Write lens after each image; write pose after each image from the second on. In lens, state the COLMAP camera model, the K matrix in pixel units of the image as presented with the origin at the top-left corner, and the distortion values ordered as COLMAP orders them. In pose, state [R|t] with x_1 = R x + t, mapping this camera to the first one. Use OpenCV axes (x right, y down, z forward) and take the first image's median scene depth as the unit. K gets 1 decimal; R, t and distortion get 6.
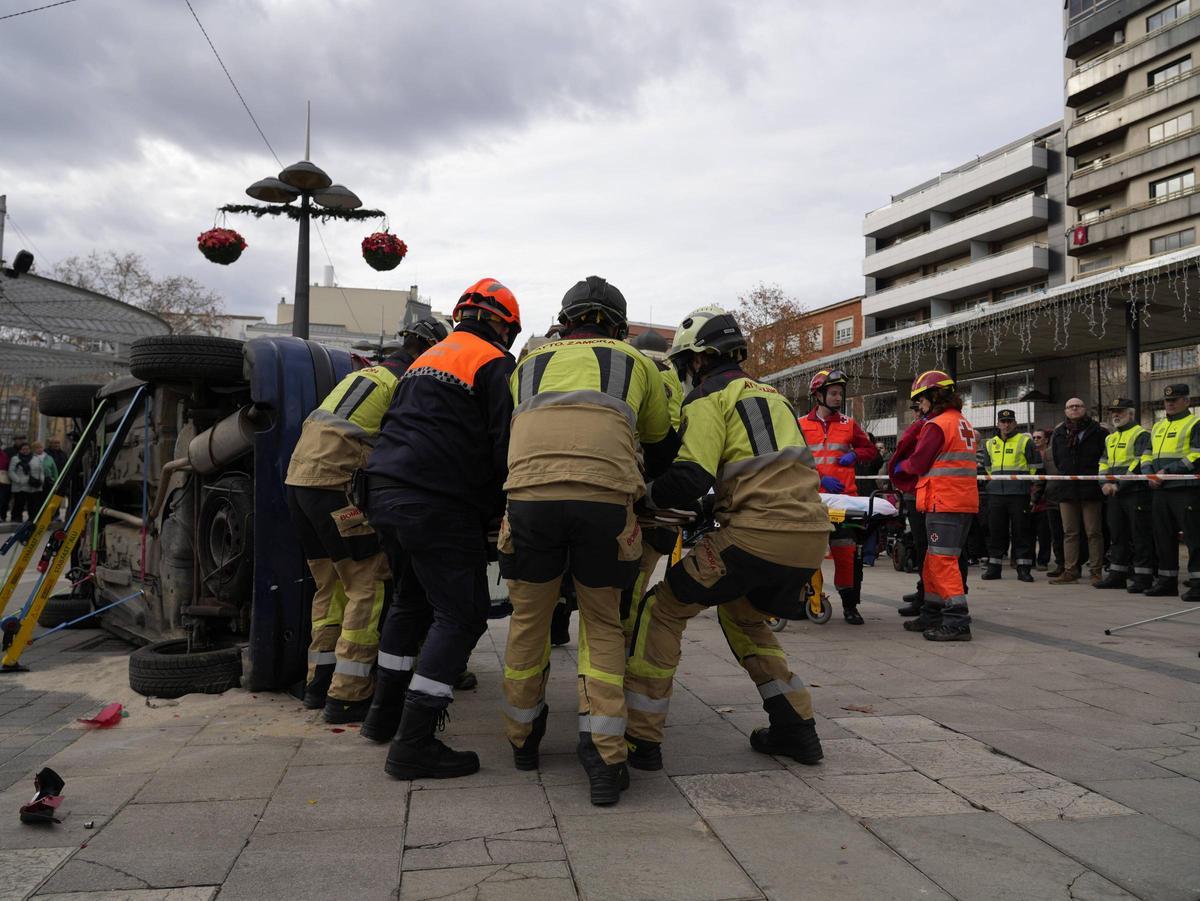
lens RADIAL K [[933.2, 0, 599.6], [0, 933.2, 445.9], [0, 0, 1]] dist [-0.021368, 0.014667]
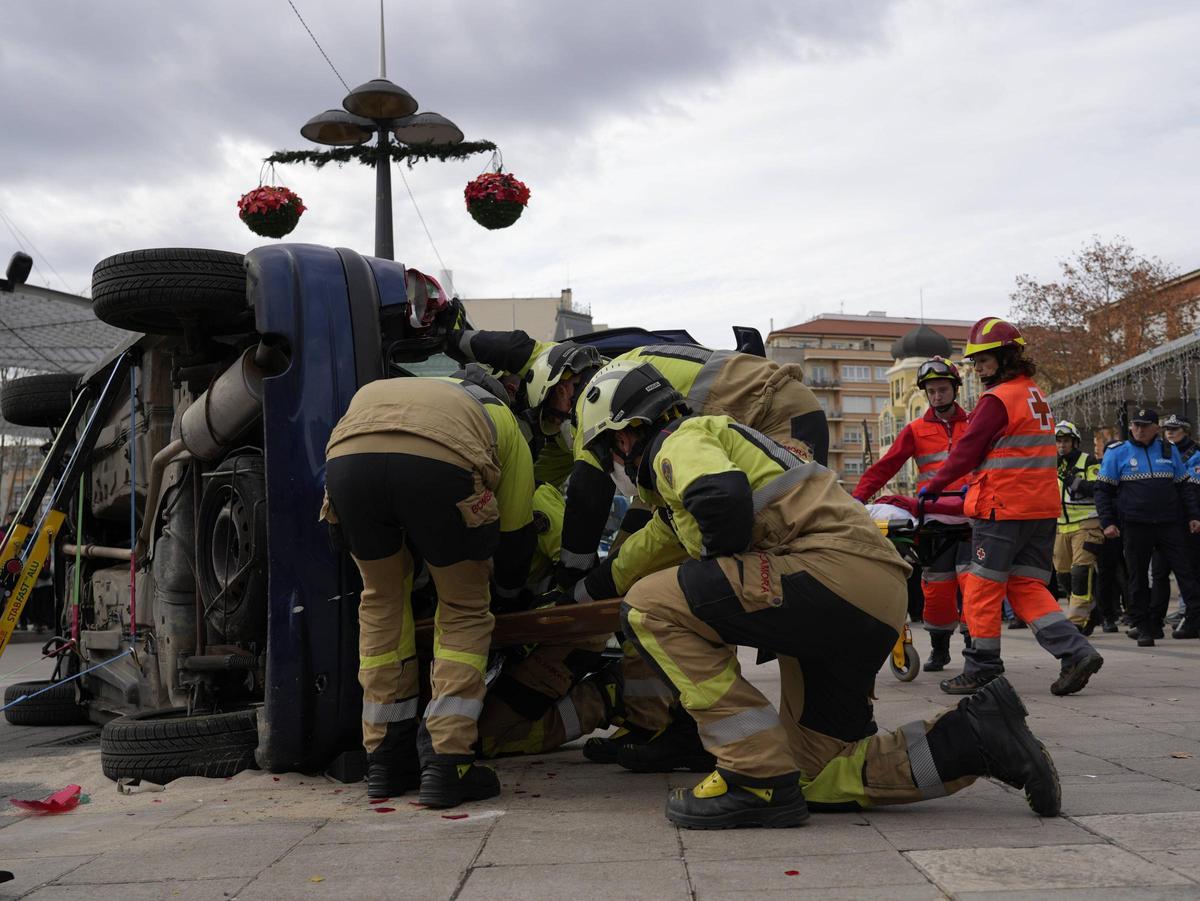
lens RADIAL K [[1391.7, 0, 598.1], [0, 1391.7, 447.9], [0, 0, 1]] dist [0.039645, 0.000000]
pose [[0.981900, -0.057626, -0.180418, 0.015331], [0.047915, 0.997181, -0.057735, 0.035235], [0.183237, 0.048045, 0.981894, 0.019723]]
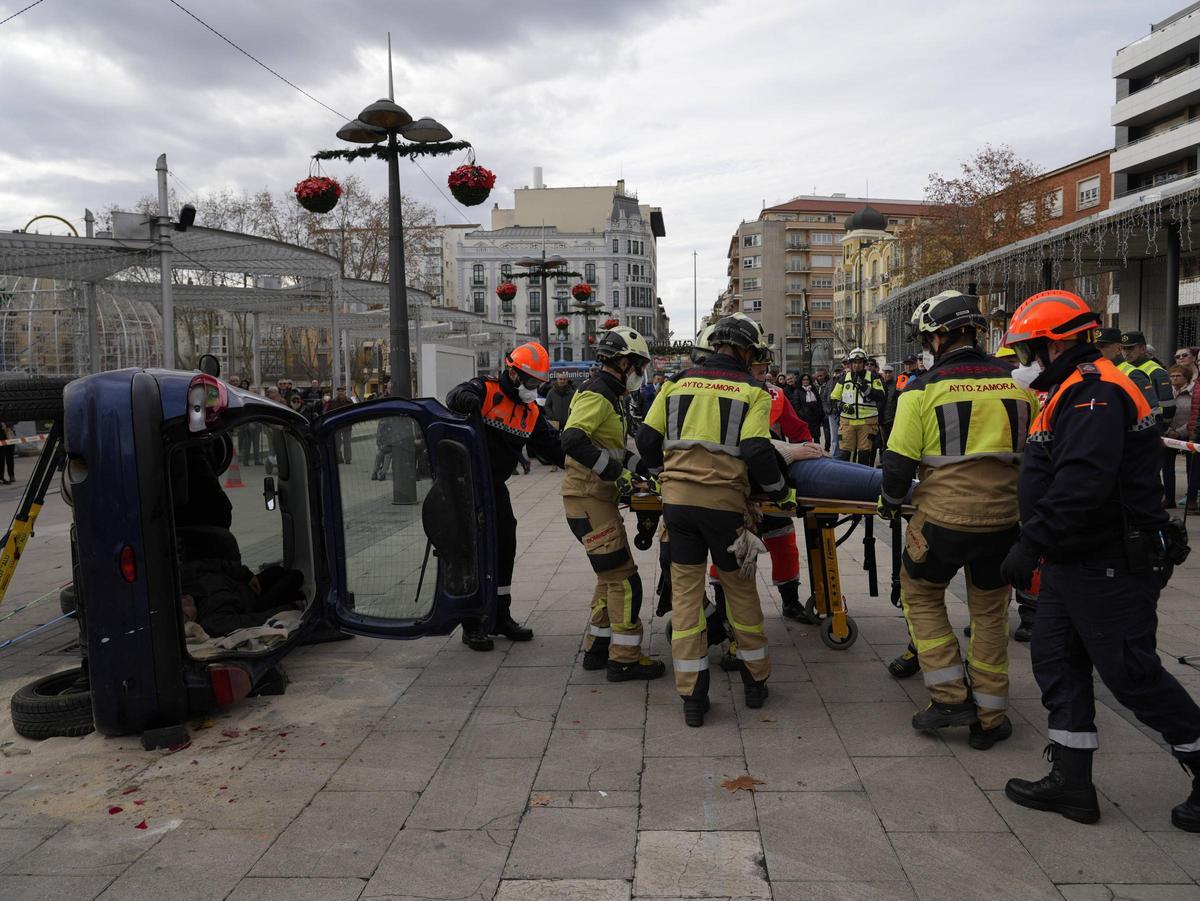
lens RADIAL K [[933.2, 0, 597.0], [0, 933.2, 445.2], [0, 0, 1]] dist [-0.021368, 0.014667]
pose [[0.967541, -0.020934, -0.251845, 0.132708], [0.051020, 0.992224, 0.113531, -0.044725], [0.247510, -0.122695, 0.961085, 0.073887]]
